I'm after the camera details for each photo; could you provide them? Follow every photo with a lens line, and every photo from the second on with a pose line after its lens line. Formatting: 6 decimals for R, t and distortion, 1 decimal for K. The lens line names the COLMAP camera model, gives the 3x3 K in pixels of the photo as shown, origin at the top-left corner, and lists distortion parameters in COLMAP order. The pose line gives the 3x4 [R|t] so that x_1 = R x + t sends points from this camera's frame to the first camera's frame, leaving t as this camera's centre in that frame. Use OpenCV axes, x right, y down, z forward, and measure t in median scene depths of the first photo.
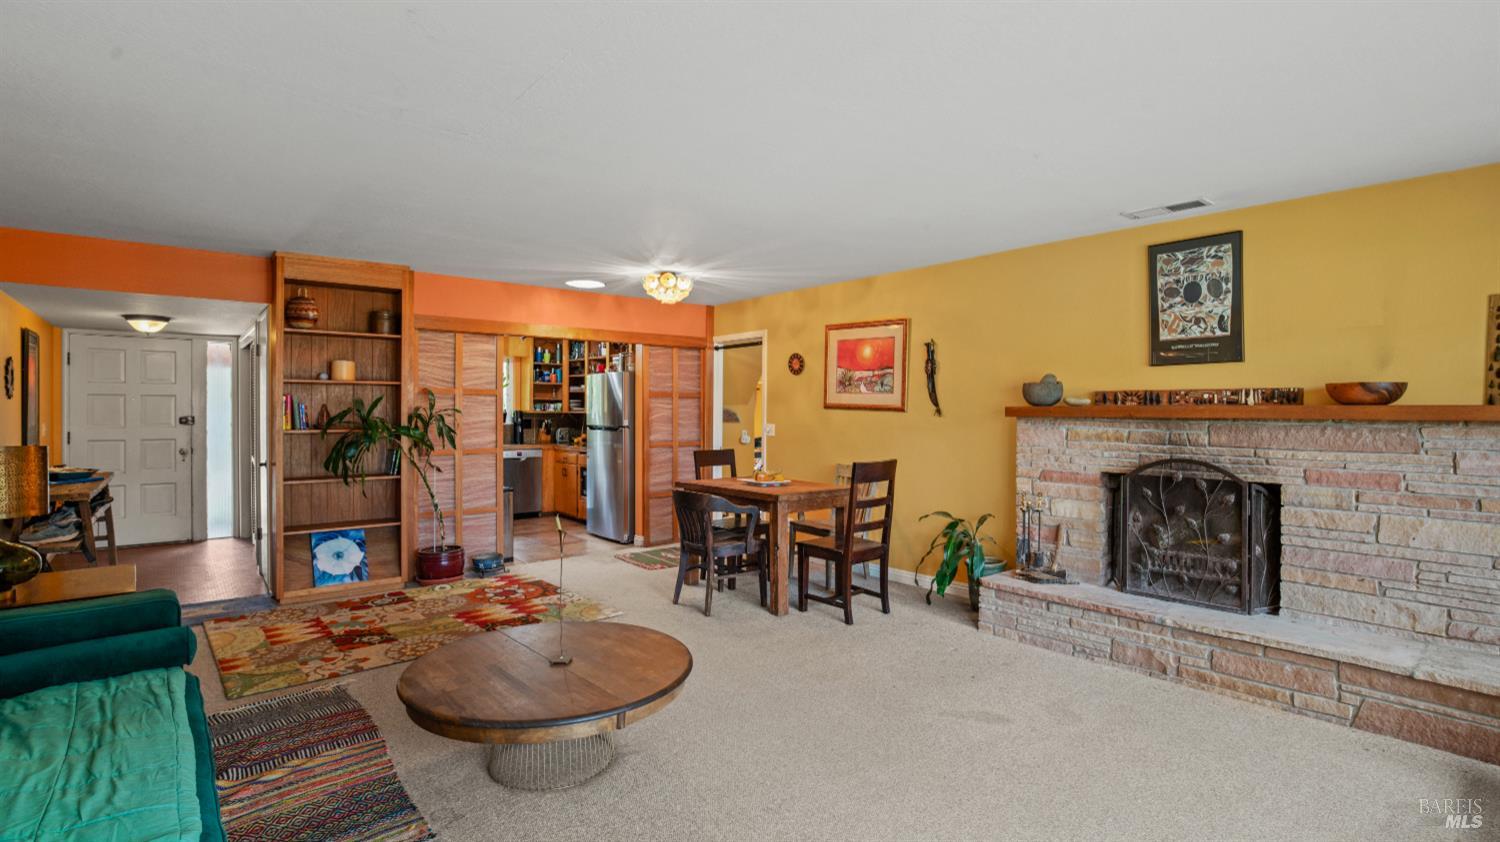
lens RADIAL K [[706.8, 0, 753.0], [0, 706.8, 418.2], [0, 0, 1]] dist [-0.030385, 0.004086]
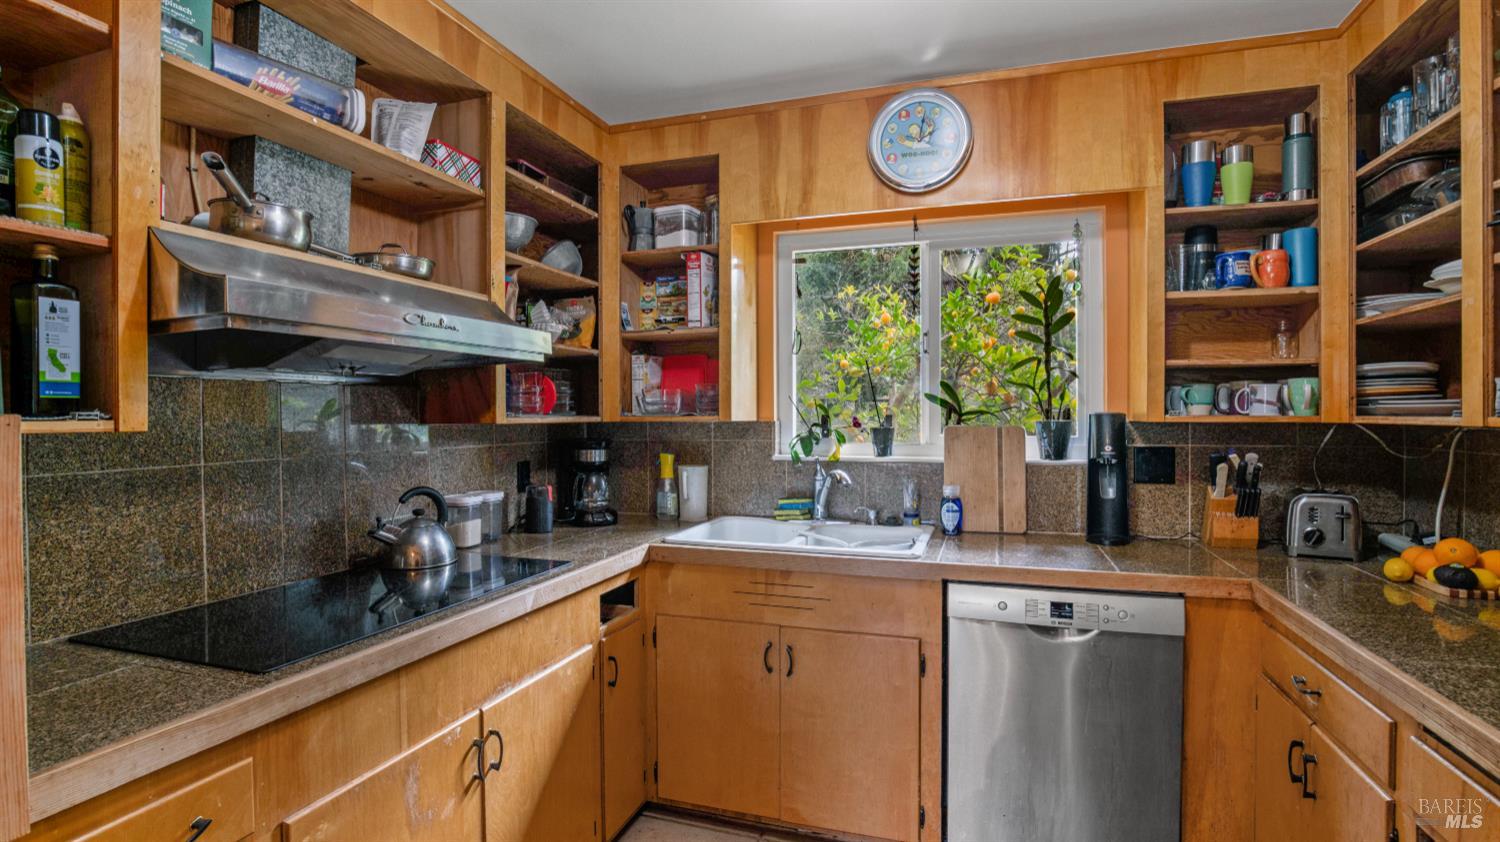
lens RADIAL K [[706.8, 0, 754.1], [0, 706.8, 417.2], [0, 0, 1]] dist [-0.030385, 0.004086]
pose [[0.525967, 0.001441, -0.850504, -0.181151], [-0.003357, 0.999994, -0.000382, -0.008813], [0.850498, 0.003056, 0.525969, 0.743908]]
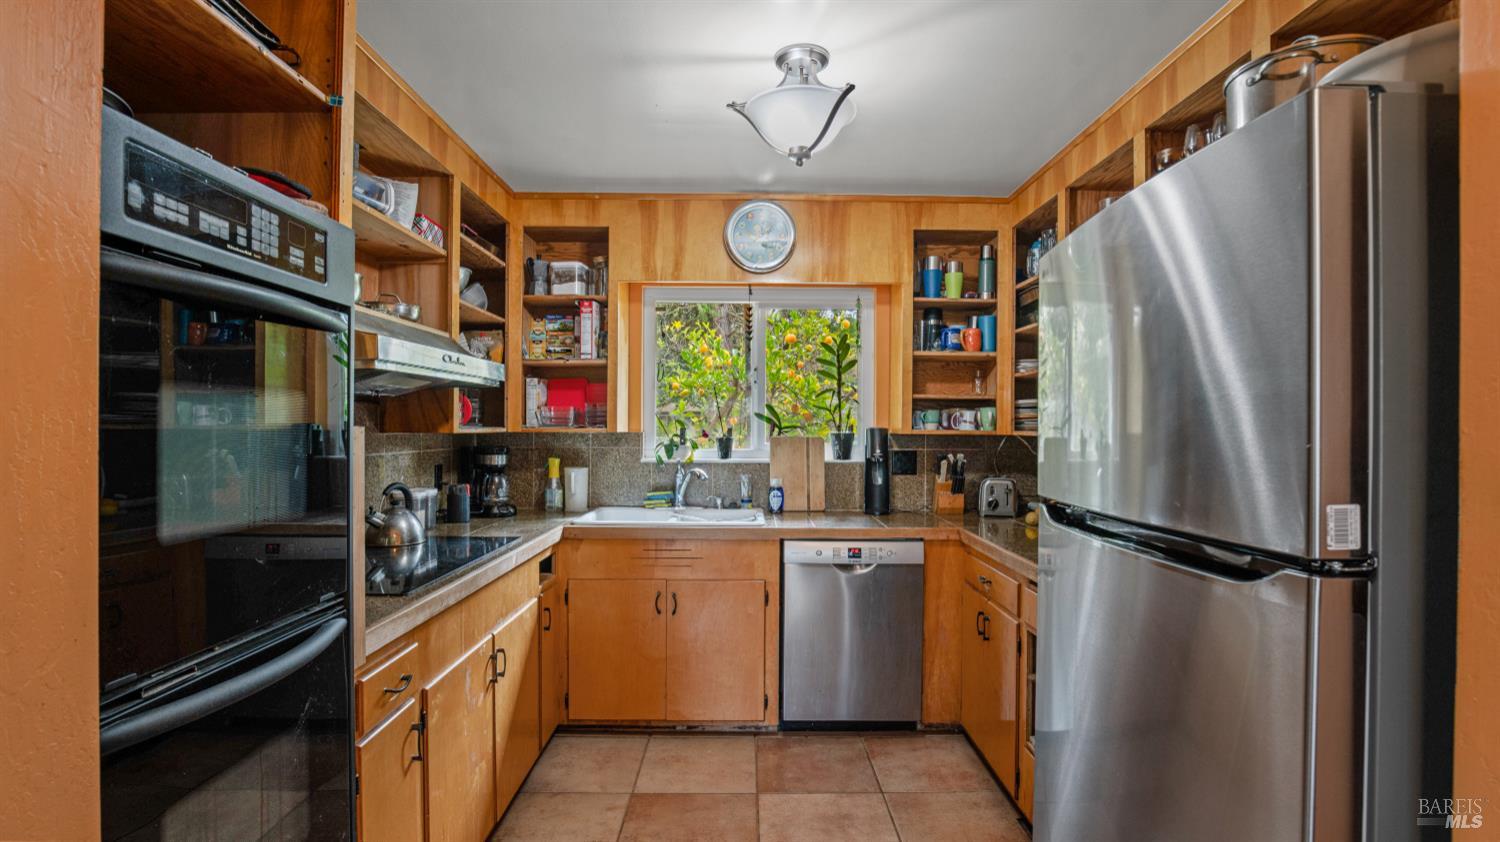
lens RADIAL K [[706.8, 0, 750.6], [0, 706.8, 430.3], [0, 0, 1]] dist [-0.030385, 0.004086]
pose [[0.769238, 0.006573, -0.638929, -0.137943], [-0.009066, 0.999959, -0.000629, -0.008723], [0.638898, 0.006277, 0.769266, 0.647974]]
